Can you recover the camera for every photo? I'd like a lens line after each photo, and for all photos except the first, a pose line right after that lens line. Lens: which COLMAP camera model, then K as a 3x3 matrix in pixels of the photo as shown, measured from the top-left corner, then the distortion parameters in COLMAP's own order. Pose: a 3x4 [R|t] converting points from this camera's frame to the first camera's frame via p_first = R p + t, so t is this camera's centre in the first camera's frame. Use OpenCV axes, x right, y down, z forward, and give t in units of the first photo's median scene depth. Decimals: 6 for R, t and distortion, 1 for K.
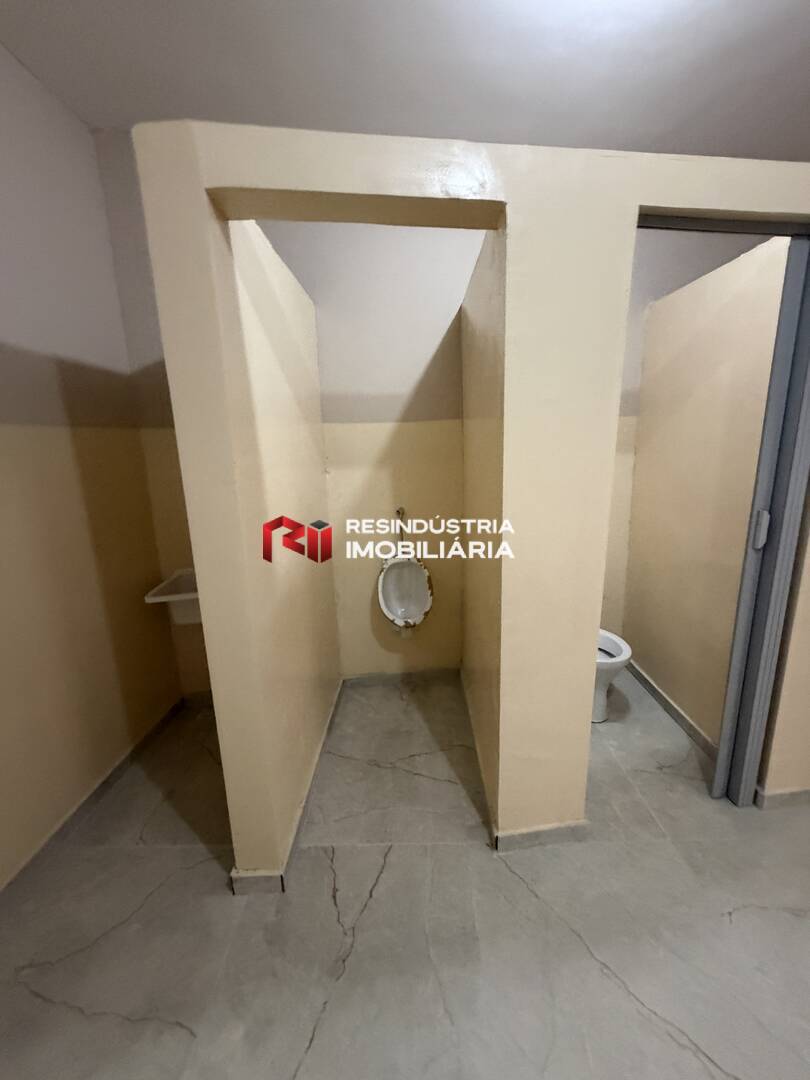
lens RADIAL K [[428.1, 0, 413.9], [0, 428.1, 540.1], [0, 0, 1]] dist [0.000472, -0.000427]
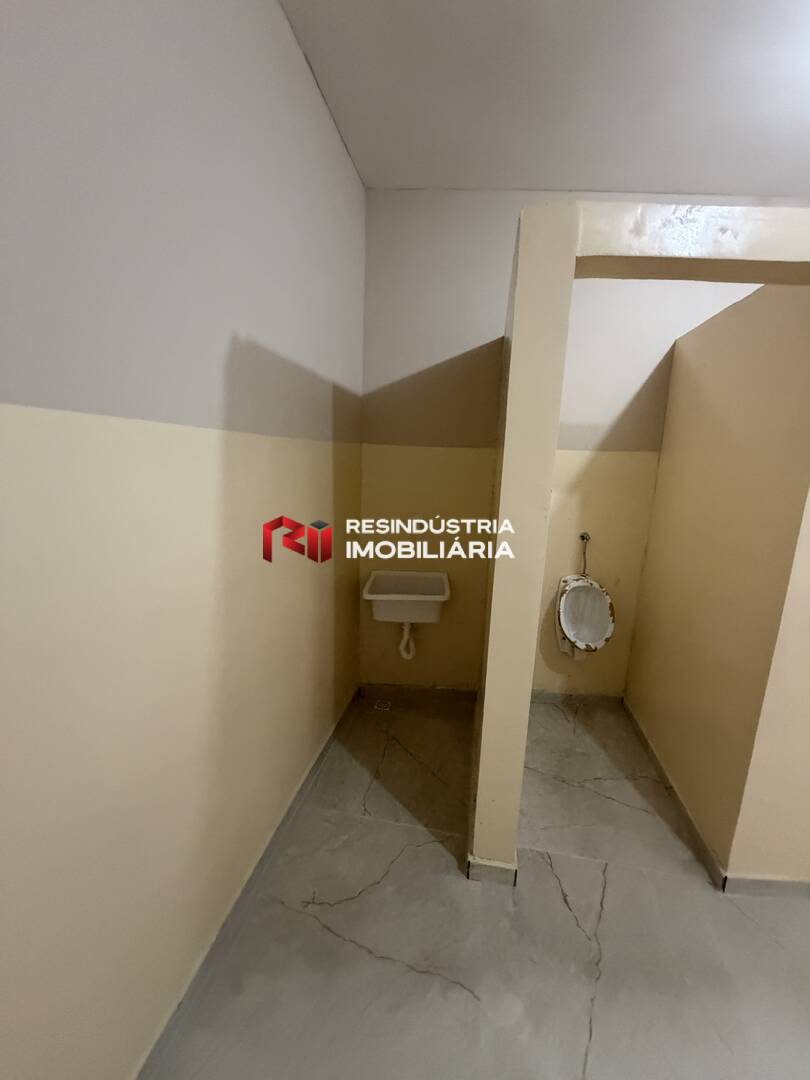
lens RADIAL K [[428.1, 0, 407.2], [0, 428.1, 539.8], [0, 0, 1]] dist [0.000472, -0.000427]
pose [[0.983370, 0.094307, -0.155209, -0.417882], [-0.098208, 0.995010, -0.017641, 0.000557], [0.152771, 0.032591, 0.987724, -0.115054]]
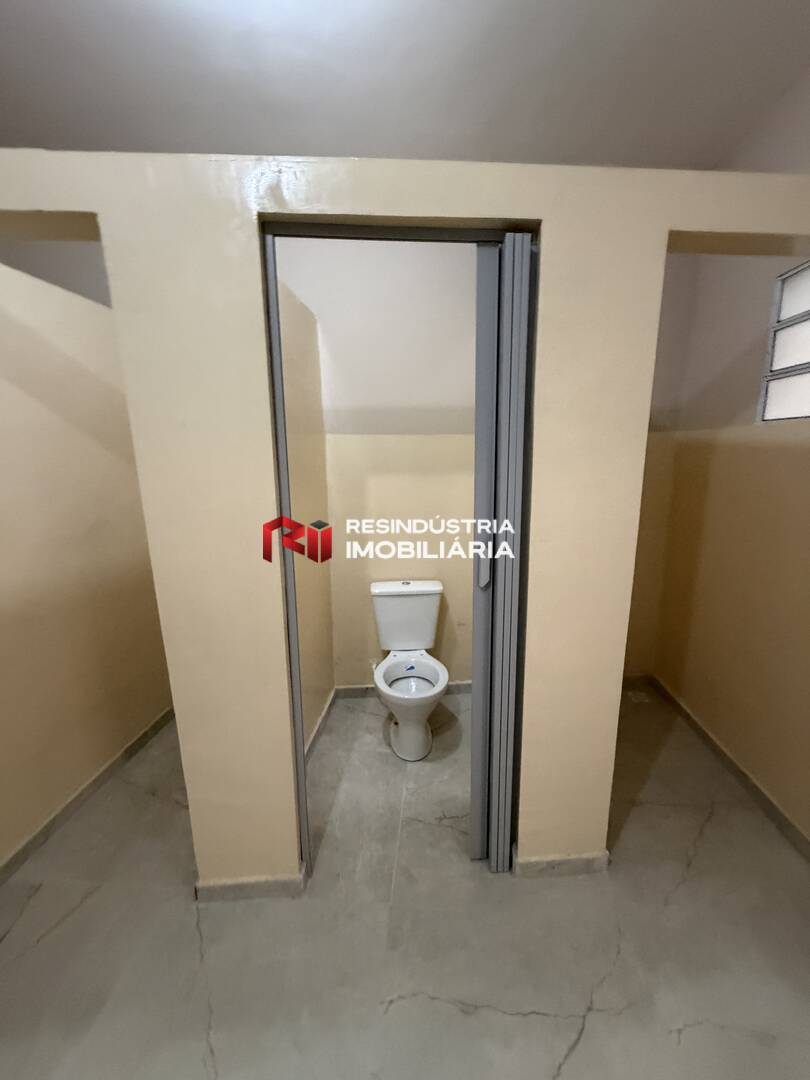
lens RADIAL K [[428.1, 0, 401.8], [0, 428.1, 539.6], [0, 0, 1]] dist [0.000472, -0.000427]
pose [[0.997225, 0.025991, -0.069762, 0.626196], [-0.028192, 0.999129, -0.030760, -0.035010], [0.068902, 0.032641, 0.997089, 0.077964]]
